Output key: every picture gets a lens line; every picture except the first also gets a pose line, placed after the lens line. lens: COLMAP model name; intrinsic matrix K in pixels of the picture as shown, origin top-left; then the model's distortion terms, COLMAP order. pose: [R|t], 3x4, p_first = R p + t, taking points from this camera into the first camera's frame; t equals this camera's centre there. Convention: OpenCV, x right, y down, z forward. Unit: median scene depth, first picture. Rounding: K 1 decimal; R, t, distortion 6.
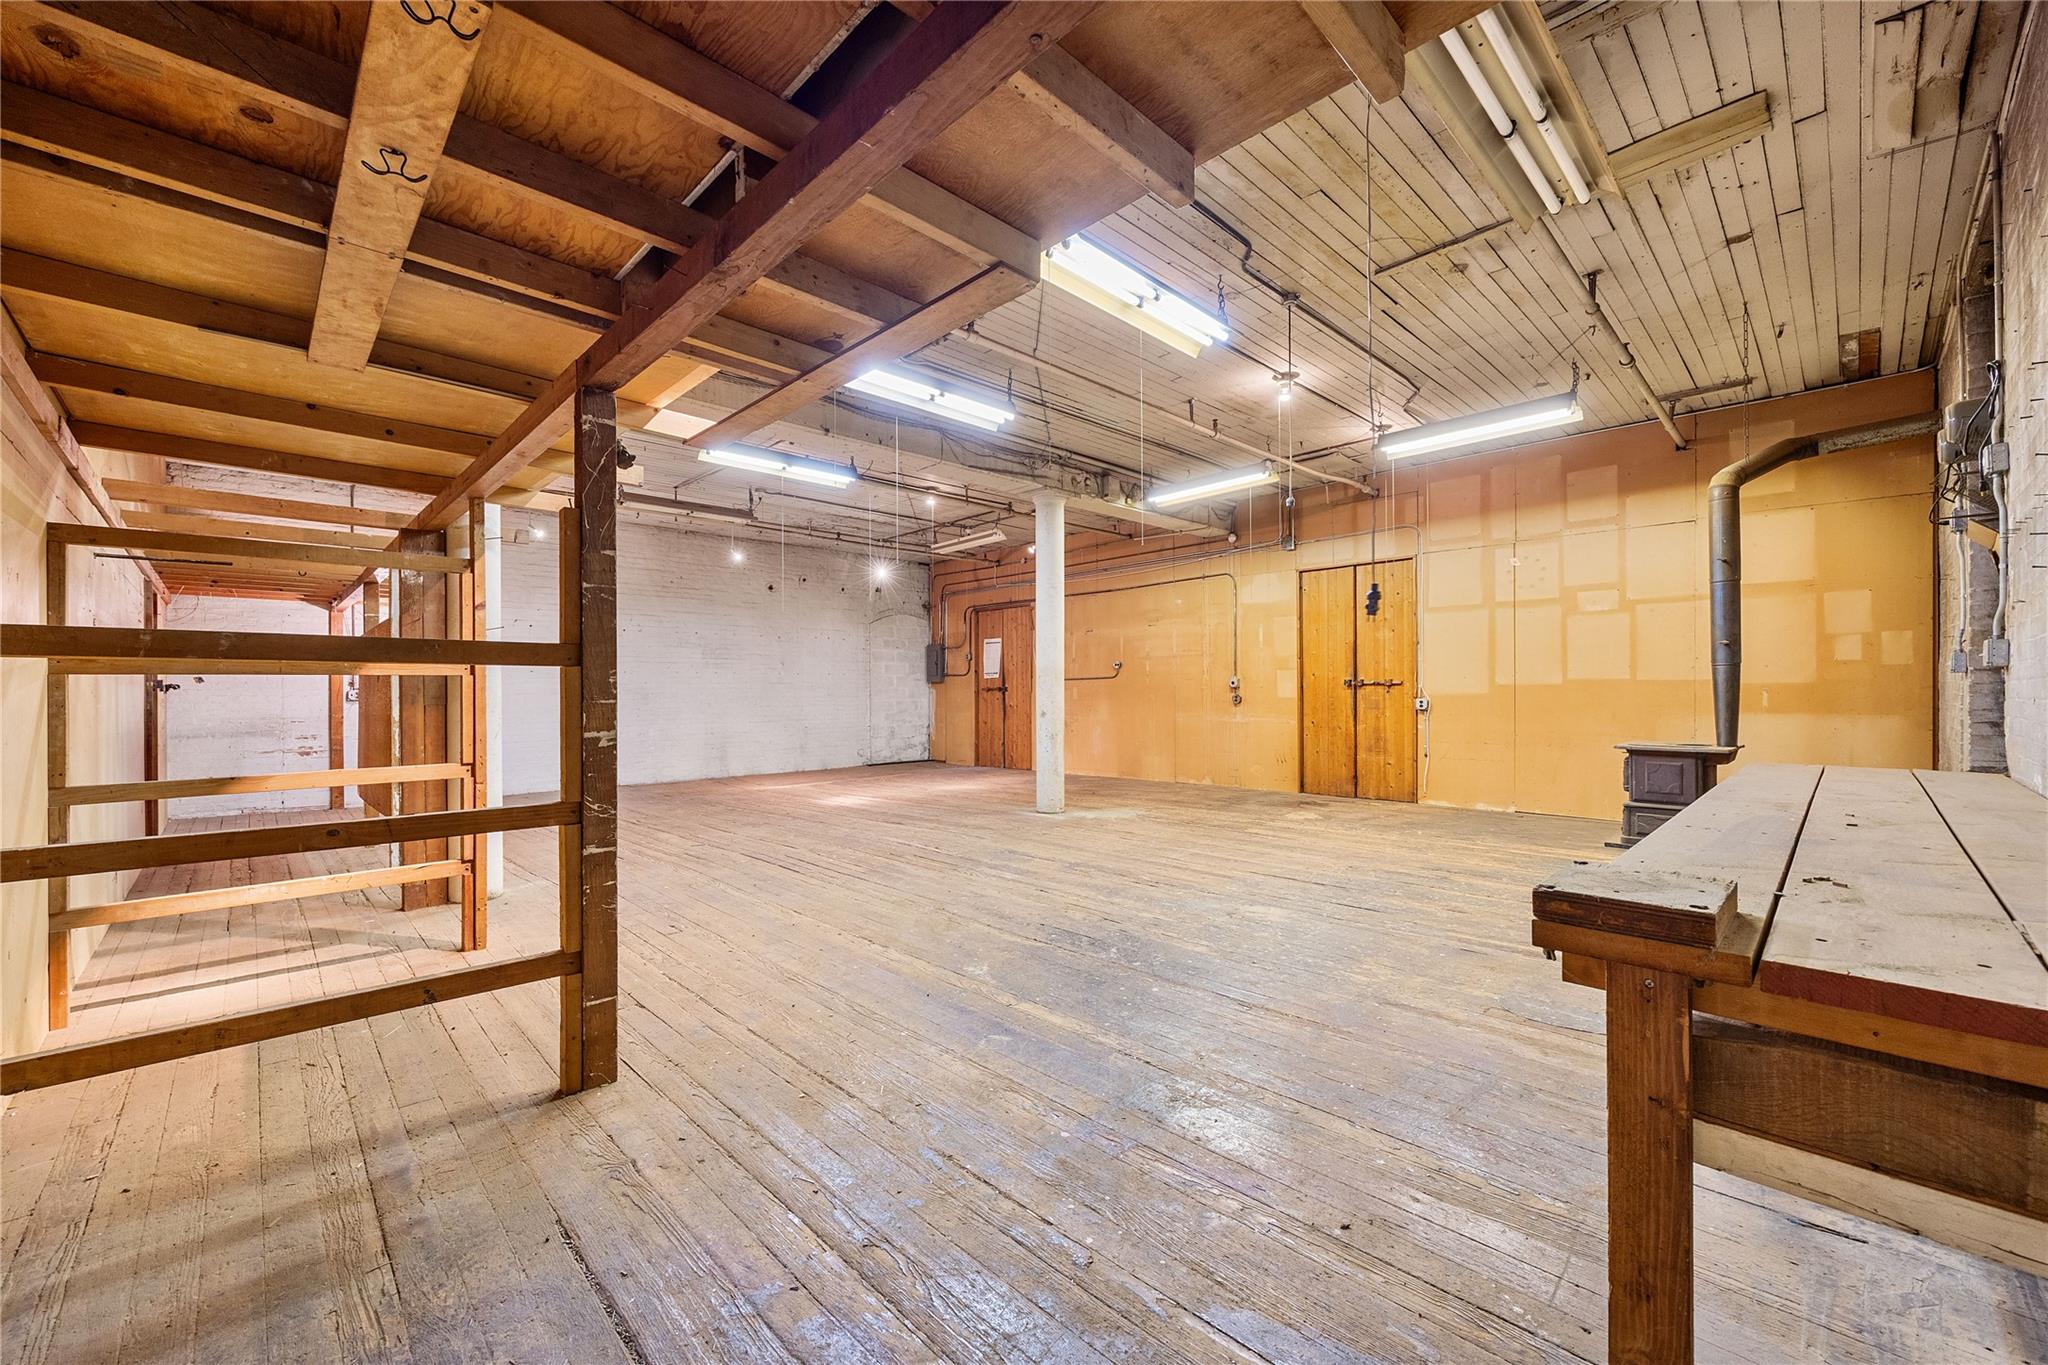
lens RADIAL K [[797.8, 0, 1023.0], [0, 797.8, 686.2], [0, 0, 1]] dist [-0.005721, 0.000627]
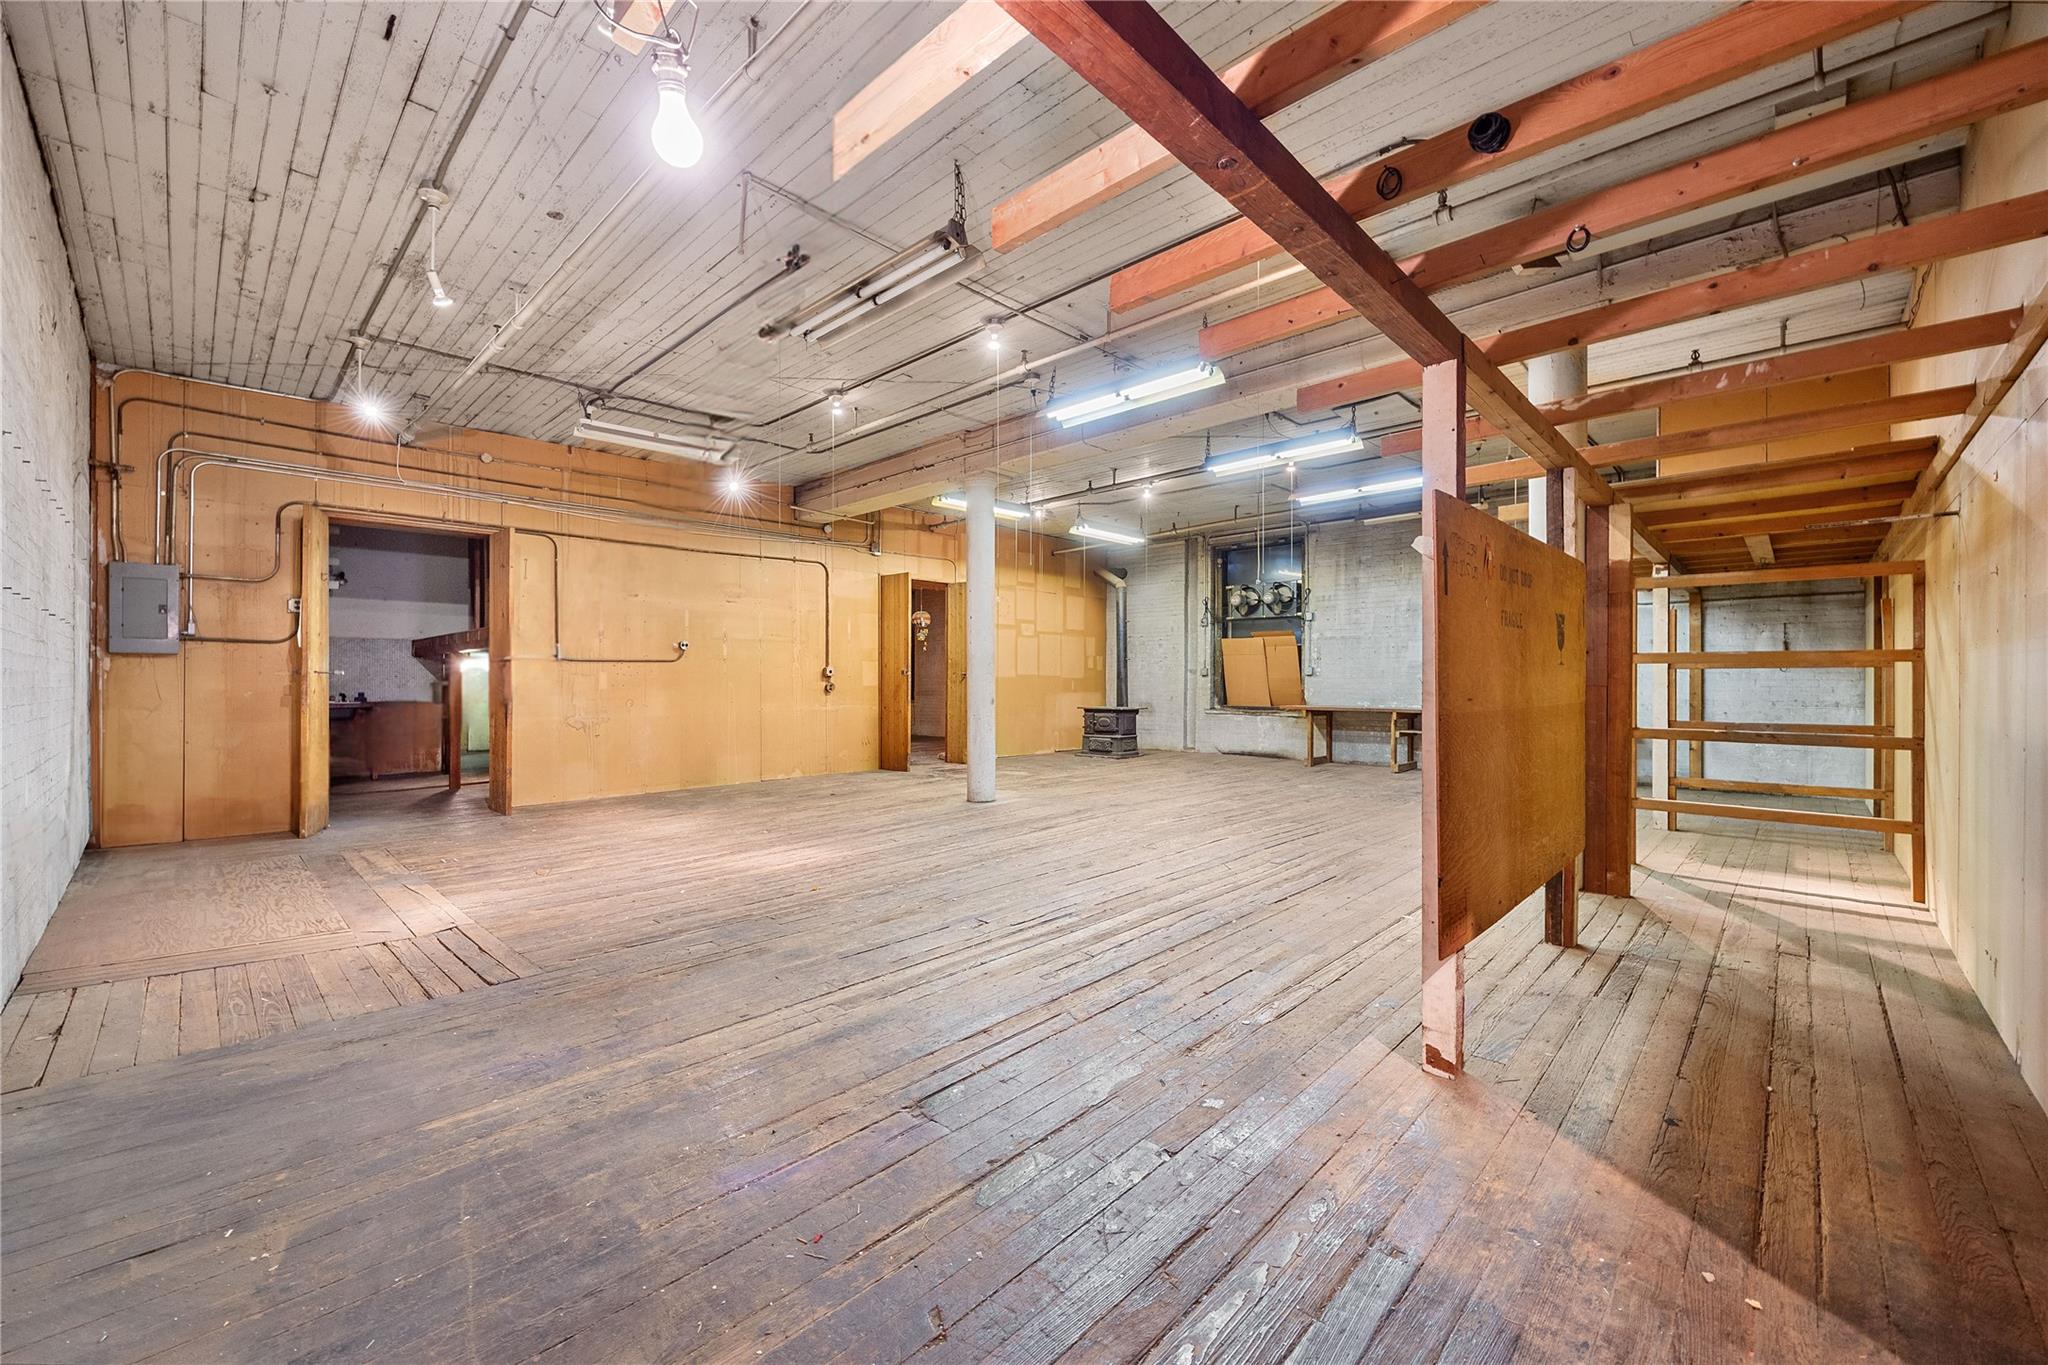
lens RADIAL K [[797.8, 0, 1015.2], [0, 797.8, 684.3], [0, 0, 1]] dist [-0.005721, 0.000627]
pose [[-0.040036, 0.000783, 0.999198, -0.768248], [-0.005113, 0.999986, -0.000988, 0.012456], [-0.999185, -0.005148, -0.040031, 0.800294]]
